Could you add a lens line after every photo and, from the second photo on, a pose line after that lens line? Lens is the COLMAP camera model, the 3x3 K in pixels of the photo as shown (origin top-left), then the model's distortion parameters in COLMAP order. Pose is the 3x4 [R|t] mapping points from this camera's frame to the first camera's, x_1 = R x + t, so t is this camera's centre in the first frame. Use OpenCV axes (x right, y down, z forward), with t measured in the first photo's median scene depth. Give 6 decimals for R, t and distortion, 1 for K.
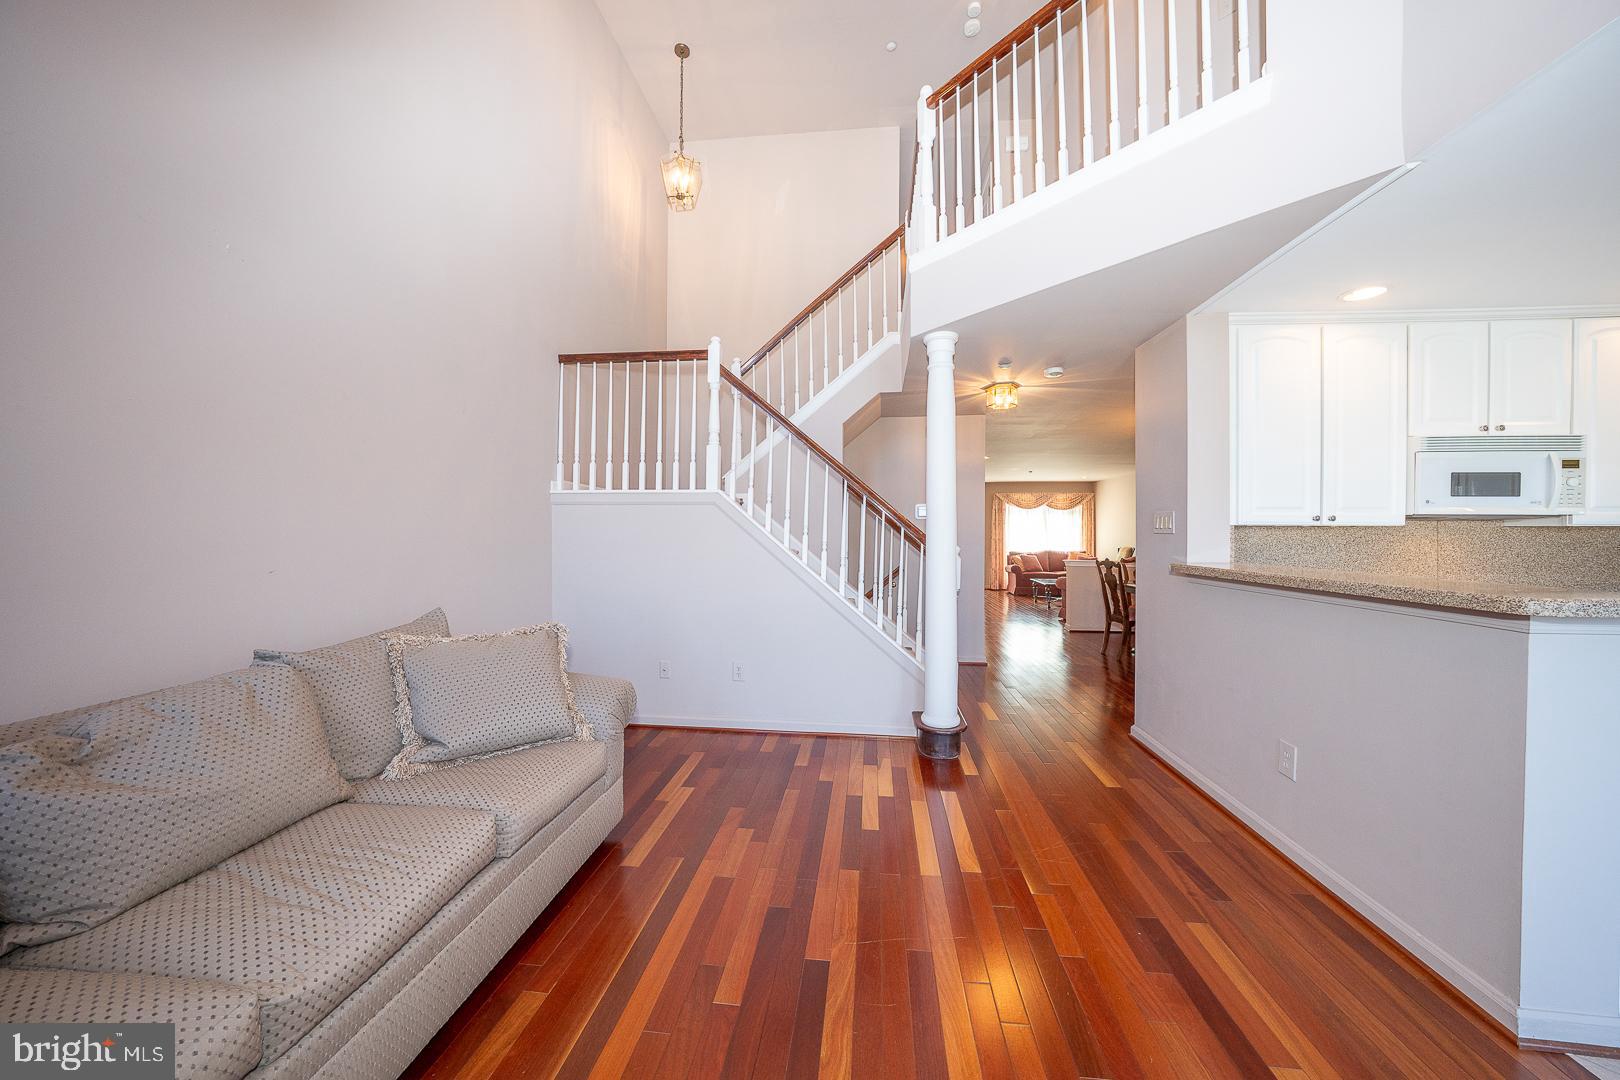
lens RADIAL K [[554.8, 0, 821.9], [0, 554.8, 535.5], [0, 0, 1]] dist [-0.020248, 0.002606]
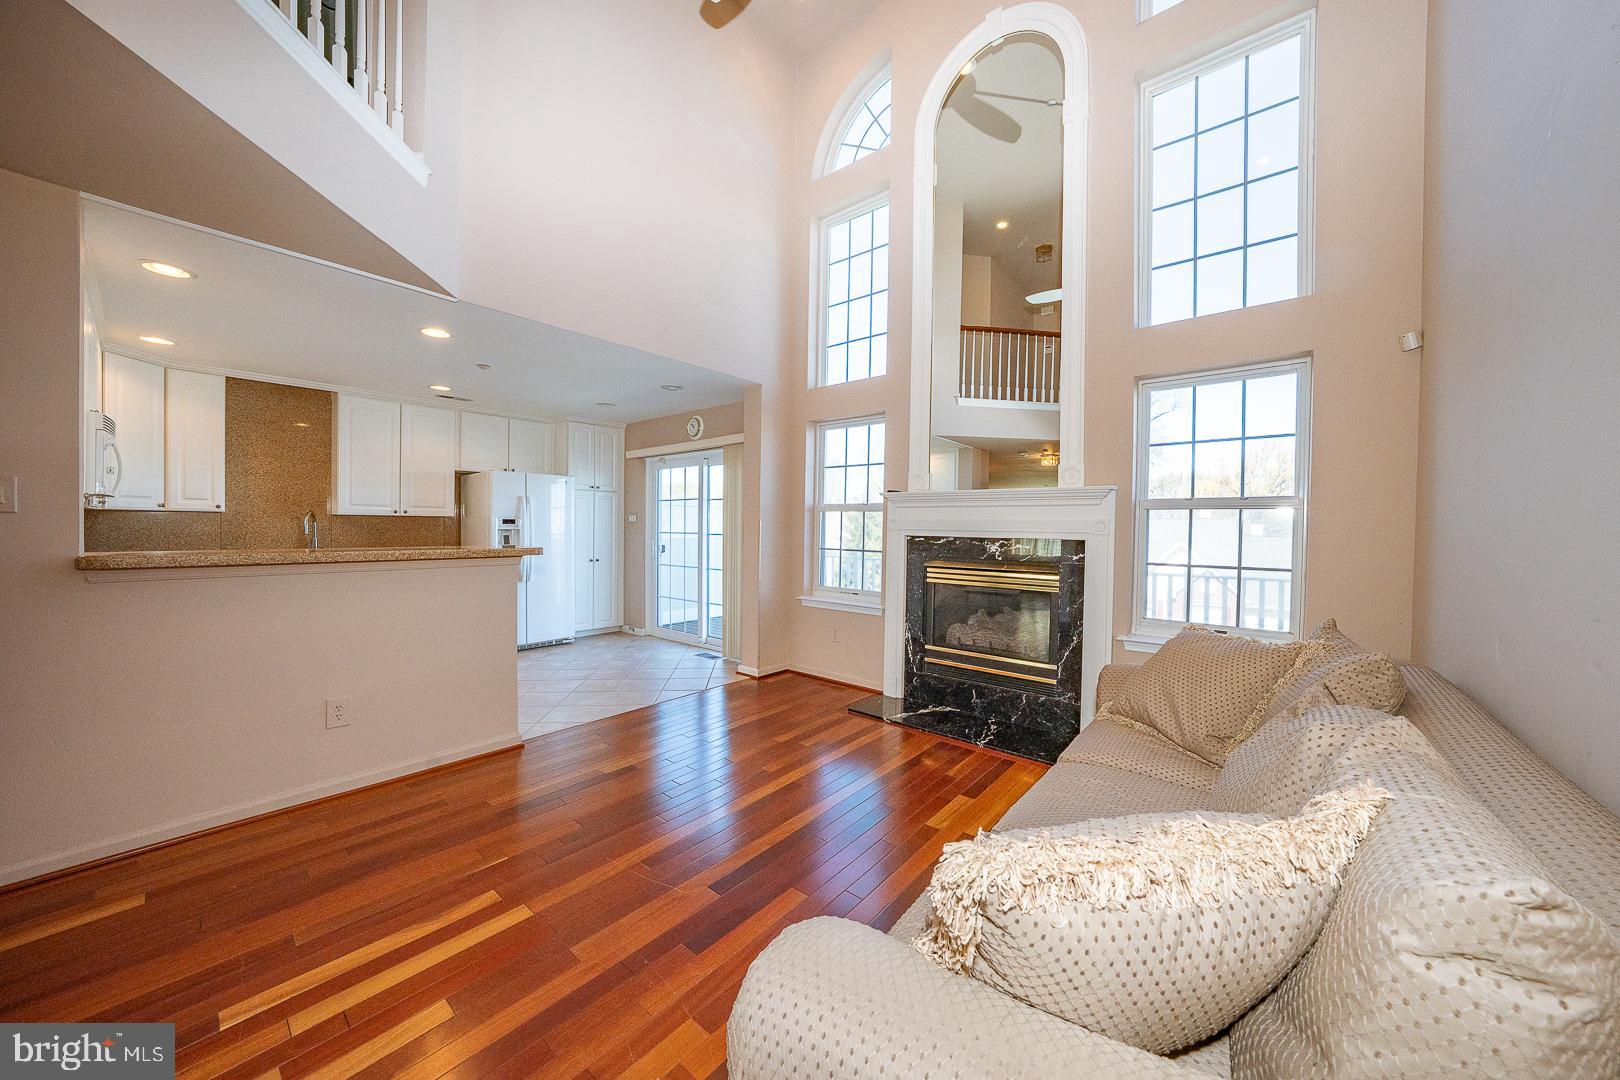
lens RADIAL K [[554.8, 0, 810.9], [0, 554.8, 537.0], [0, 0, 1]] dist [-0.020248, 0.002606]
pose [[-0.830071, -0.022815, 0.557191, -0.470966], [-0.012972, 0.999682, 0.021608, 0.000036], [-0.557507, 0.010708, -0.830103, 1.067737]]
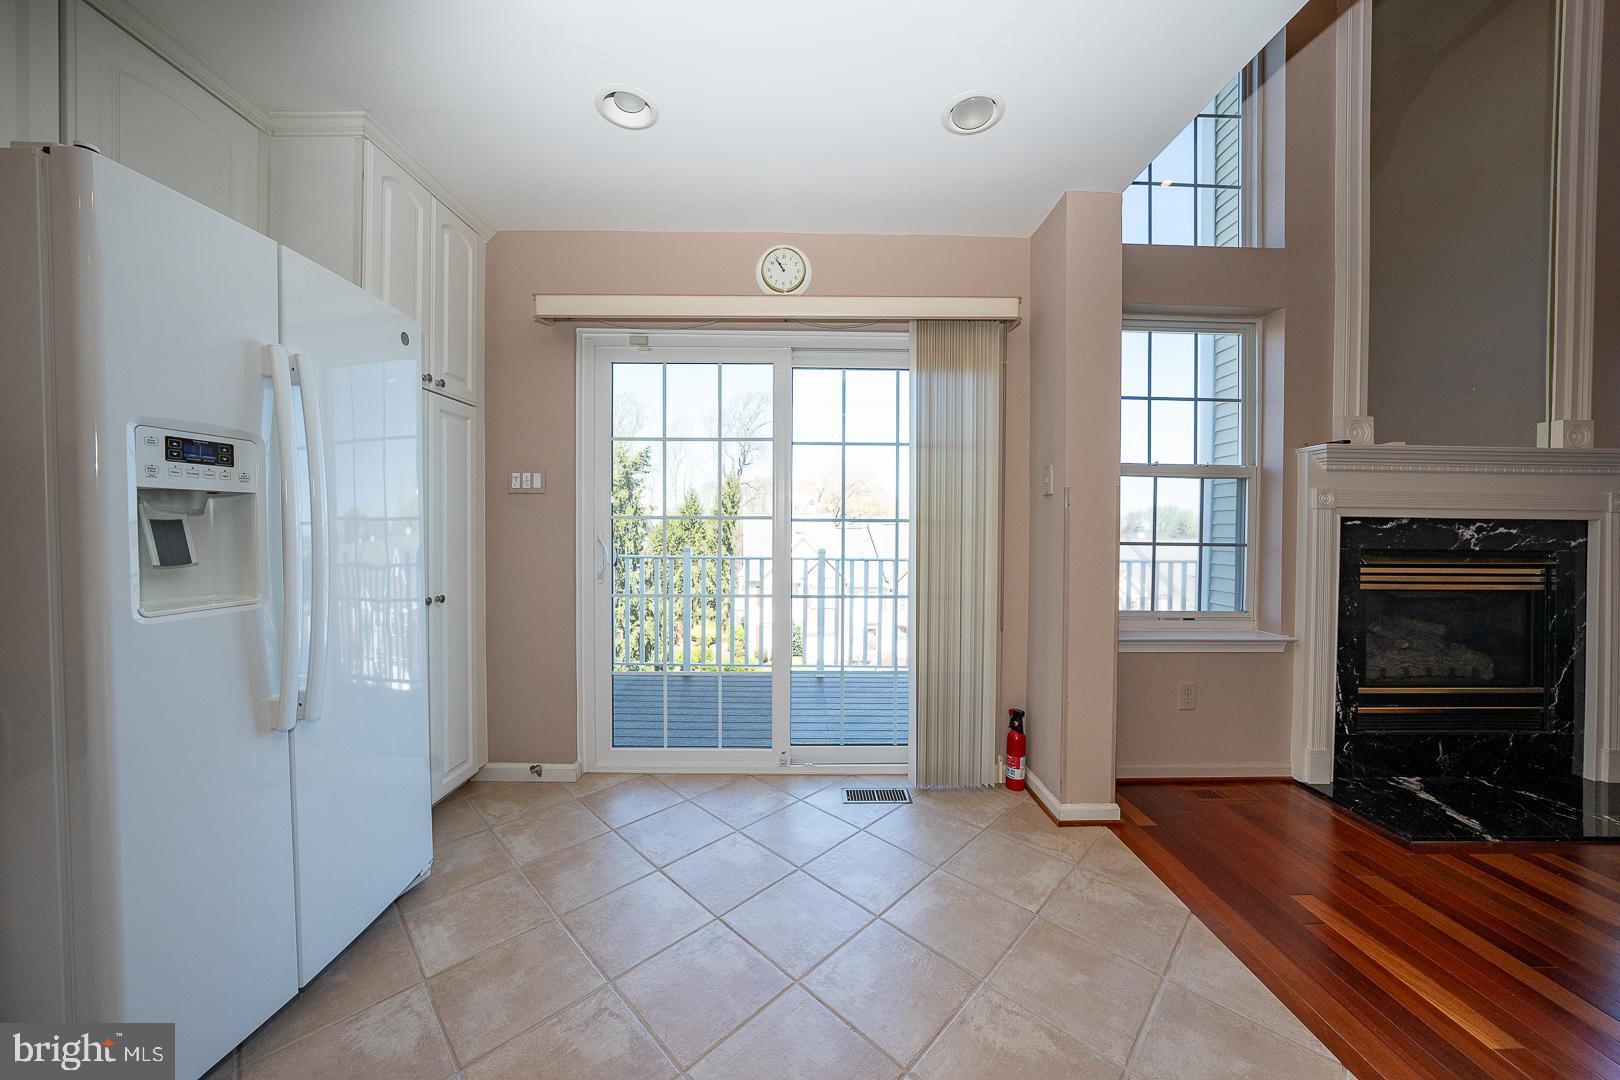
lens RADIAL K [[554.8, 0, 811.8], [0, 554.8, 534.6], [0, 0, 1]] dist [-0.020248, 0.002606]
pose [[-0.992753, -0.009075, -0.119827, 1.077166], [-0.011044, 0.999815, 0.015774, 0.048493], [0.119661, 0.016983, -0.992669, 0.495496]]
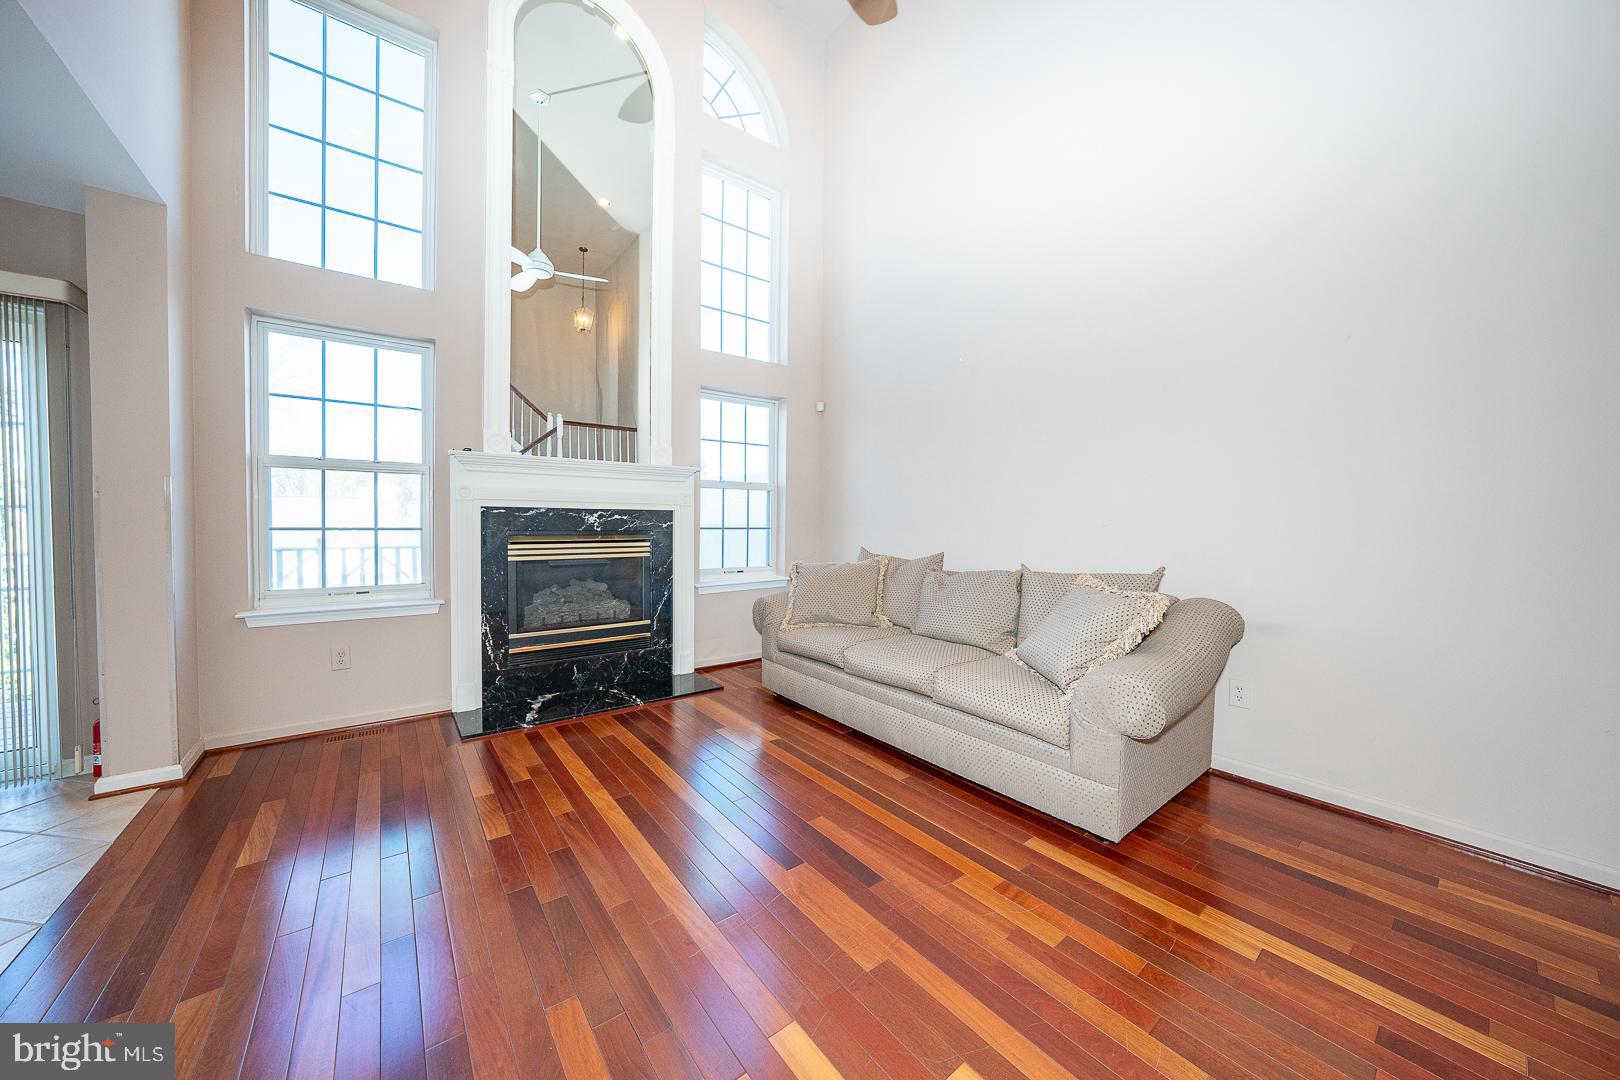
lens RADIAL K [[554.8, 0, 810.7], [0, 554.8, 535.3], [0, 0, 1]] dist [-0.020248, 0.002606]
pose [[-0.725608, 0.013068, -0.687984, 0.426035], [-0.014340, 0.999315, 0.034106, 0.035114], [0.687959, 0.034613, -0.724924, 1.050629]]
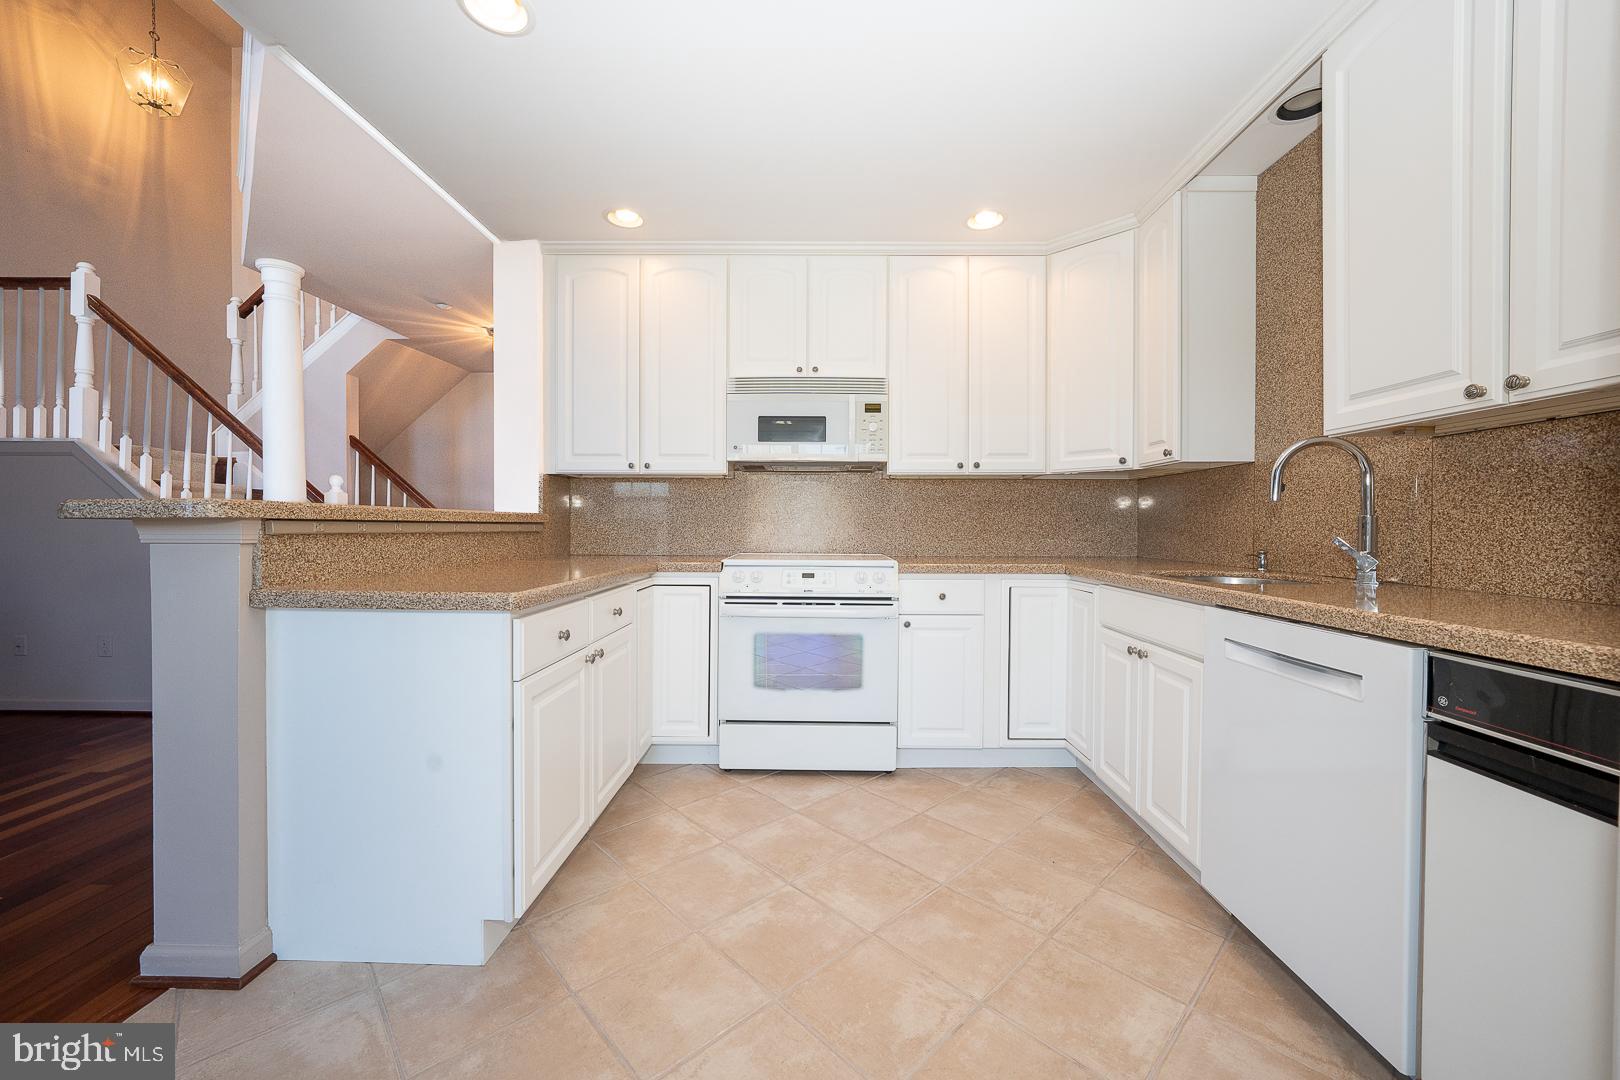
lens RADIAL K [[615.2, 0, 810.5], [0, 615.2, 533.7], [0, 0, 1]] dist [-0.013833, 0.000177]
pose [[0.995603, -0.001941, 0.093650, 1.158379], [0.000831, 0.999929, 0.011886, 0.074989], [-0.093667, -0.011756, 0.995534, -0.071785]]
